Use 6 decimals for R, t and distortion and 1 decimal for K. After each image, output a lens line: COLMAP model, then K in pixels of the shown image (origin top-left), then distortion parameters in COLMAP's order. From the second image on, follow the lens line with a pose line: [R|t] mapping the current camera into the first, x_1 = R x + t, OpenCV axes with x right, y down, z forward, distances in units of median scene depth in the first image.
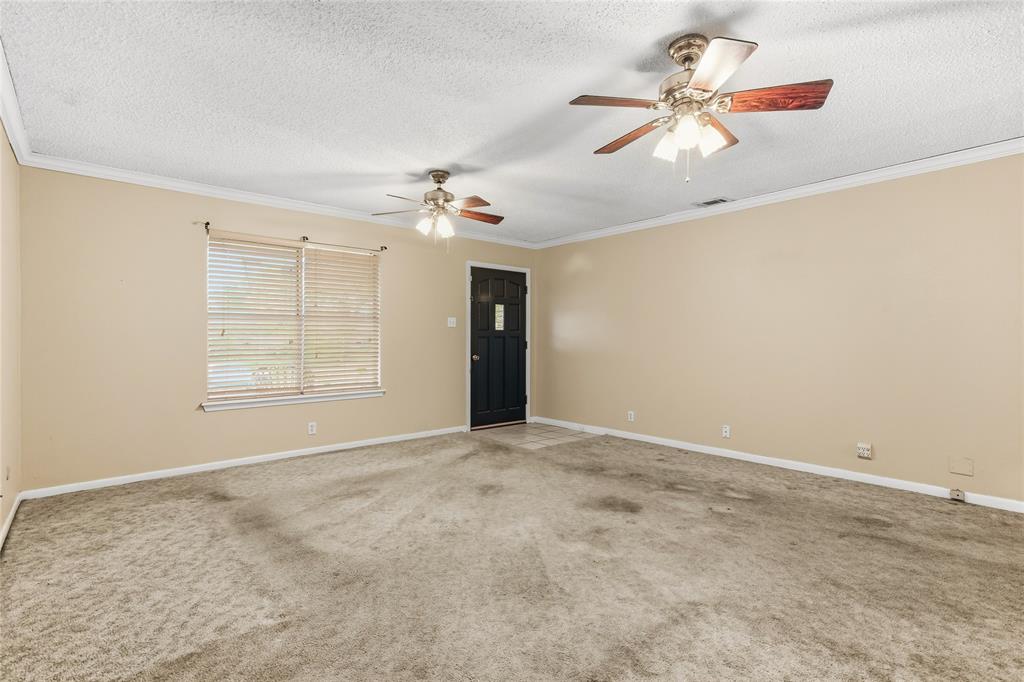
lens RADIAL K [[484.5, 0, 512.0], [0, 484.5, 341.0], [0, 0, 1]] dist [0.015066, 0.000483]
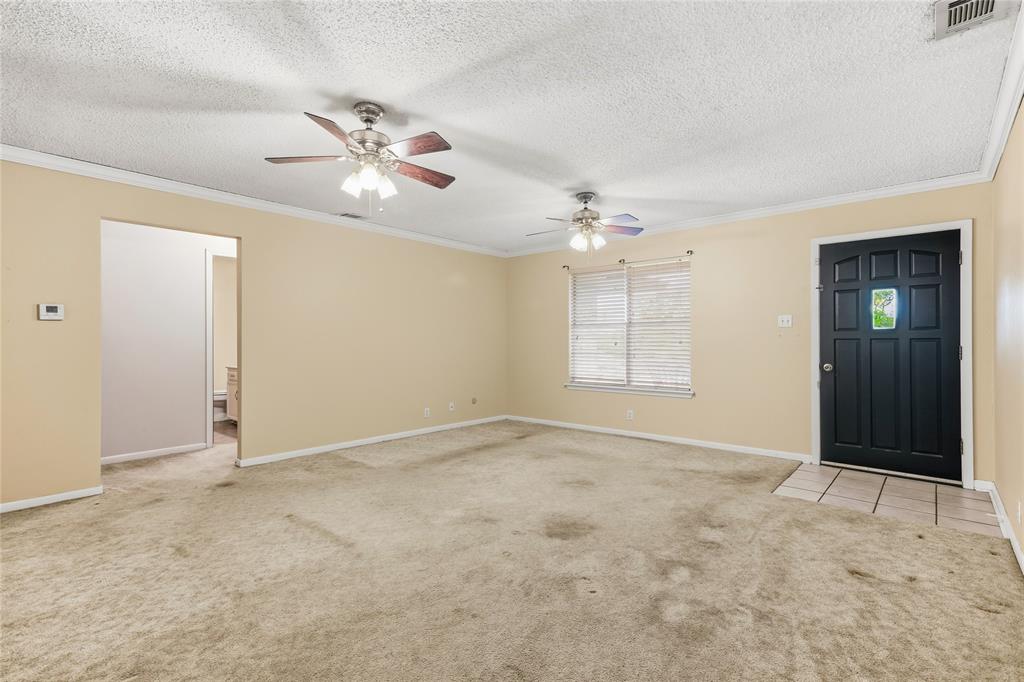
lens RADIAL K [[484.5, 0, 512.0], [0, 484.5, 341.0], [0, 0, 1]] dist [0.015066, 0.000483]
pose [[0.144294, -0.000572, -0.989535, 0.939688], [-0.004431, 0.999989, -0.001225, -0.003547], [0.989525, 0.004561, 0.144290, 0.671233]]
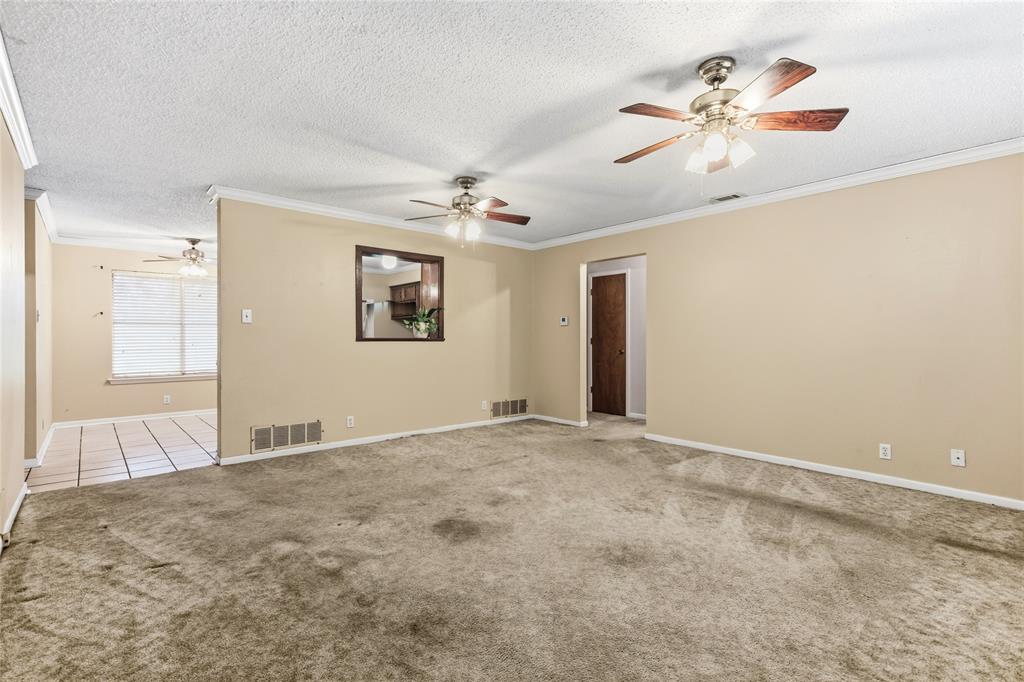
lens RADIAL K [[484.5, 0, 512.0], [0, 484.5, 341.0], [0, 0, 1]] dist [0.015066, 0.000483]
pose [[-0.999995, -0.001444, -0.002937, 0.108369], [-0.001479, 0.999928, 0.011867, -0.006762], [0.002920, 0.011871, -0.999925, 1.619782]]
